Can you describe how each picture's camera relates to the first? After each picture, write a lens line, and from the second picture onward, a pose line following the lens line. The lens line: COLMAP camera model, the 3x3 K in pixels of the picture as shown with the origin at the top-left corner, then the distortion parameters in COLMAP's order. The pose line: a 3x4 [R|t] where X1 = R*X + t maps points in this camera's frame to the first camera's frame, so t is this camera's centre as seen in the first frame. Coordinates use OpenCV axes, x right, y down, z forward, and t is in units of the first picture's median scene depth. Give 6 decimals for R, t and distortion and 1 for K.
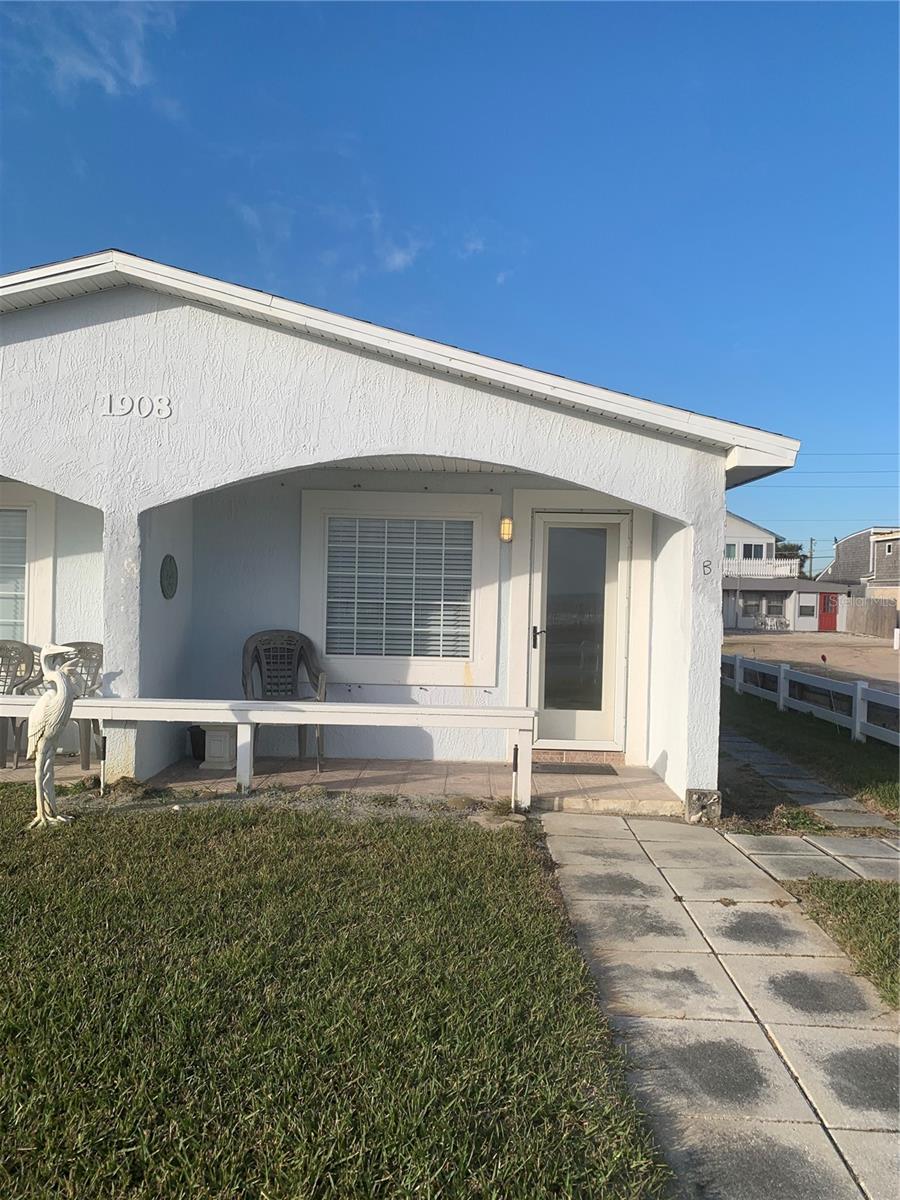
lens RADIAL K [[916.7, 0, 462.1], [0, 916.7, 609.1], [0, 0, 1]] dist [0.030576, -0.026711]
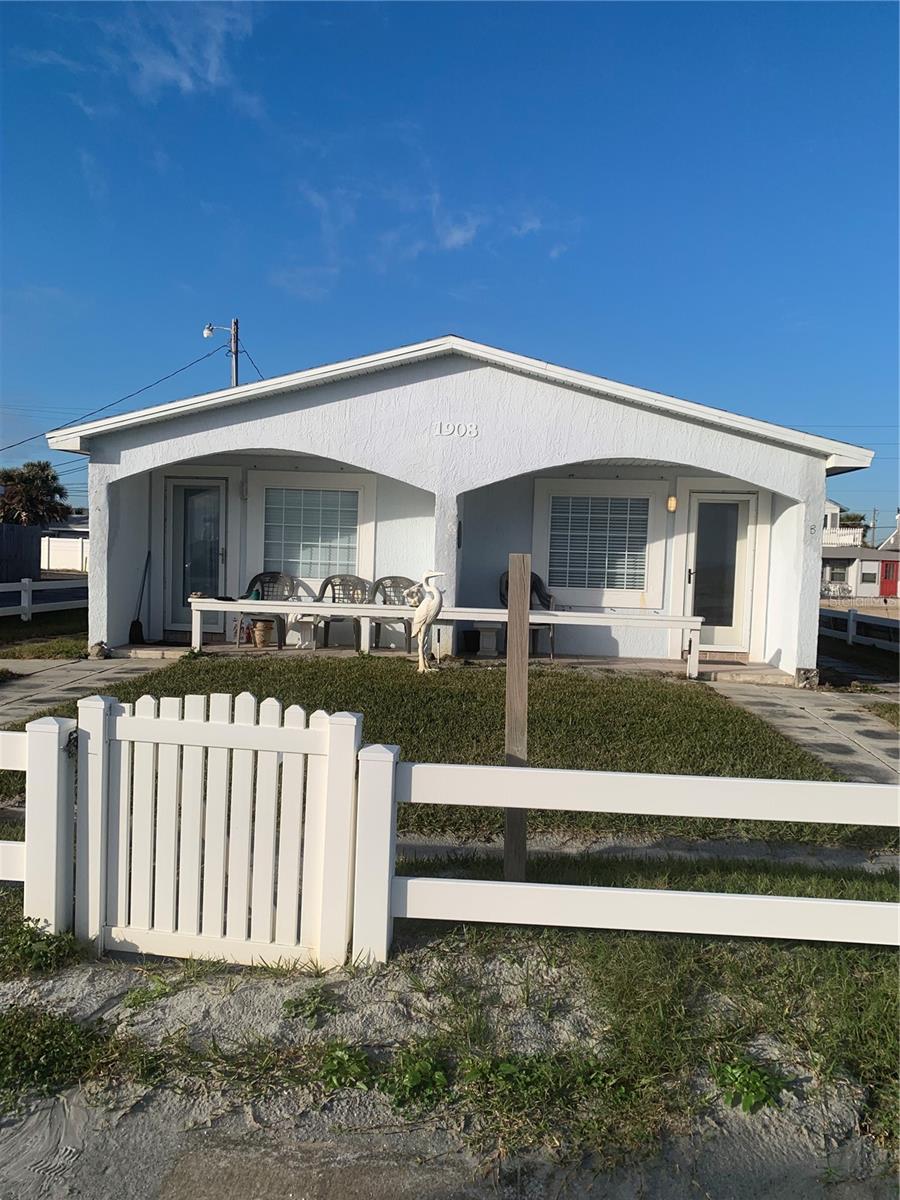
lens RADIAL K [[916.7, 0, 455.3], [0, 916.7, 608.0], [0, 0, 1]] dist [0.030576, -0.026711]
pose [[0.998003, 0.012258, -0.061966, -0.250749], [-0.010105, 0.999339, 0.034929, 0.040278], [0.062354, -0.034233, 0.997467, -0.633654]]
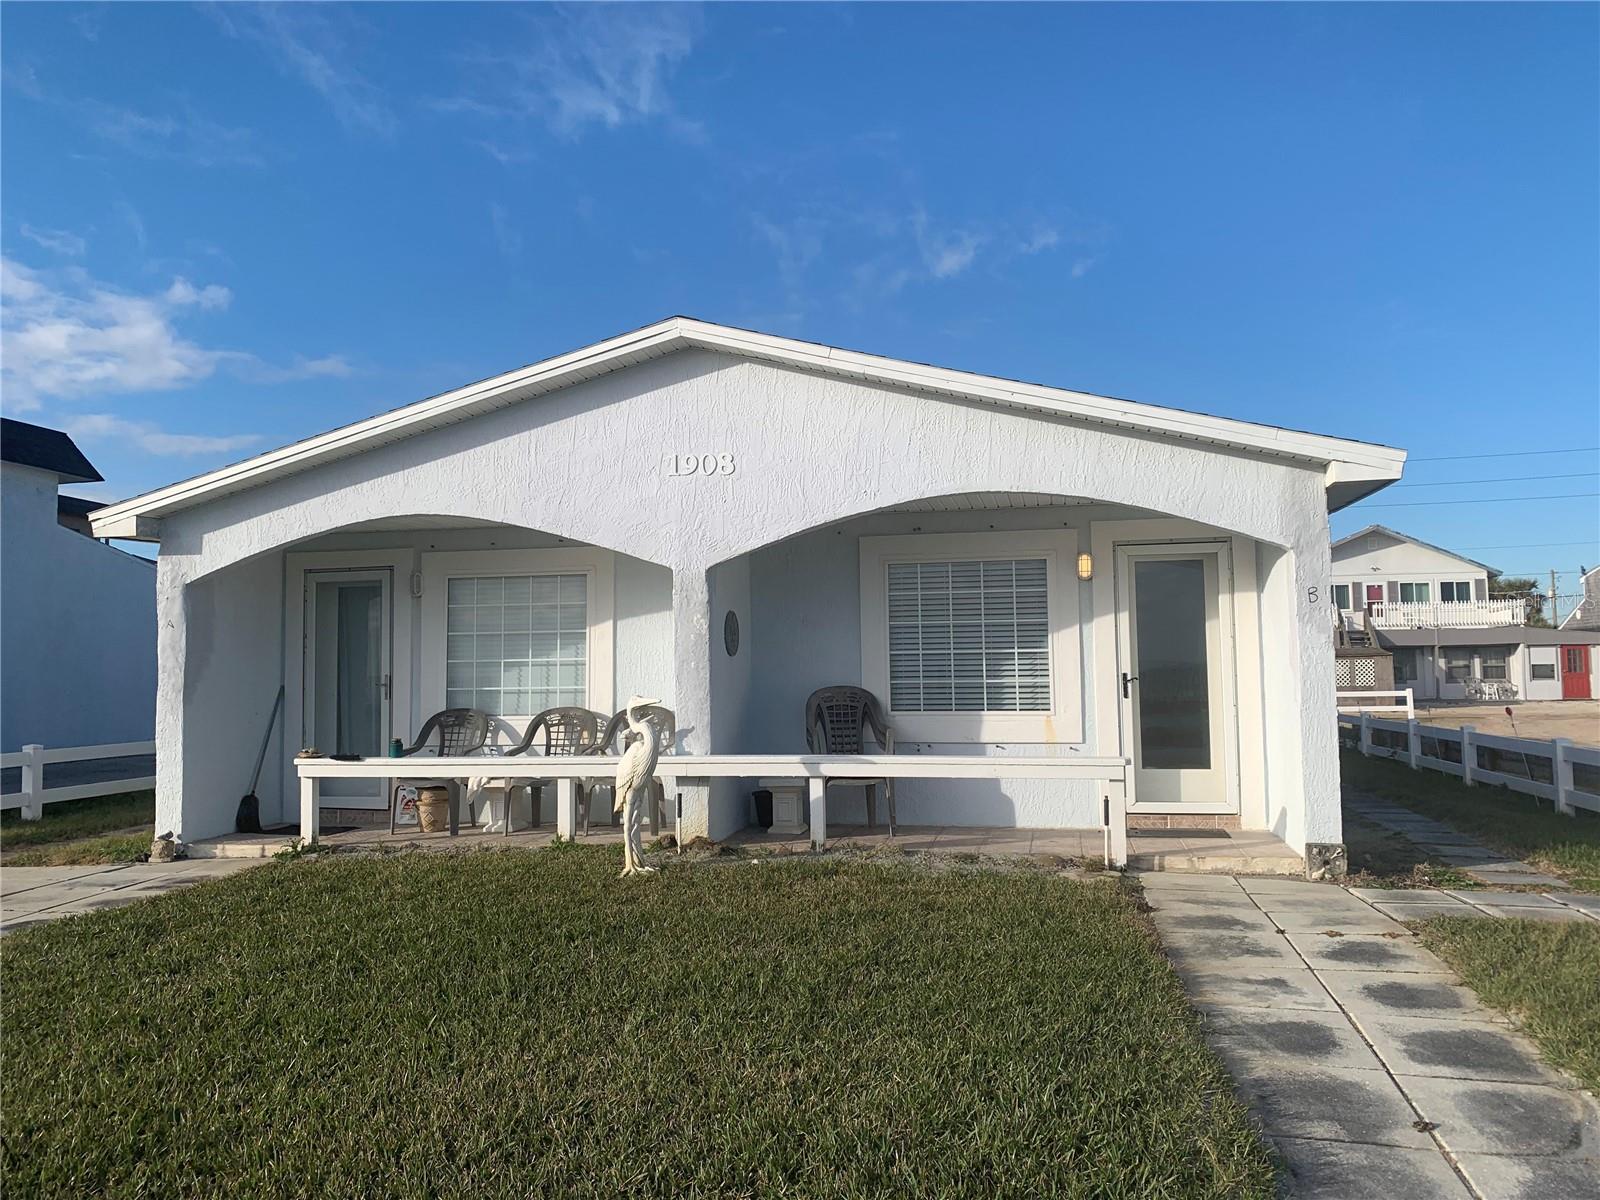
lens RADIAL K [[1222.2, 0, 816.0], [0, 1222.2, 570.6], [0, 0, 1]] dist [0.030576, -0.026711]
pose [[0.981975, -0.053796, -0.181194, 0.007985], [0.034886, 0.993757, -0.105976, 0.042337], [0.185764, 0.097744, 0.977721, -0.275973]]
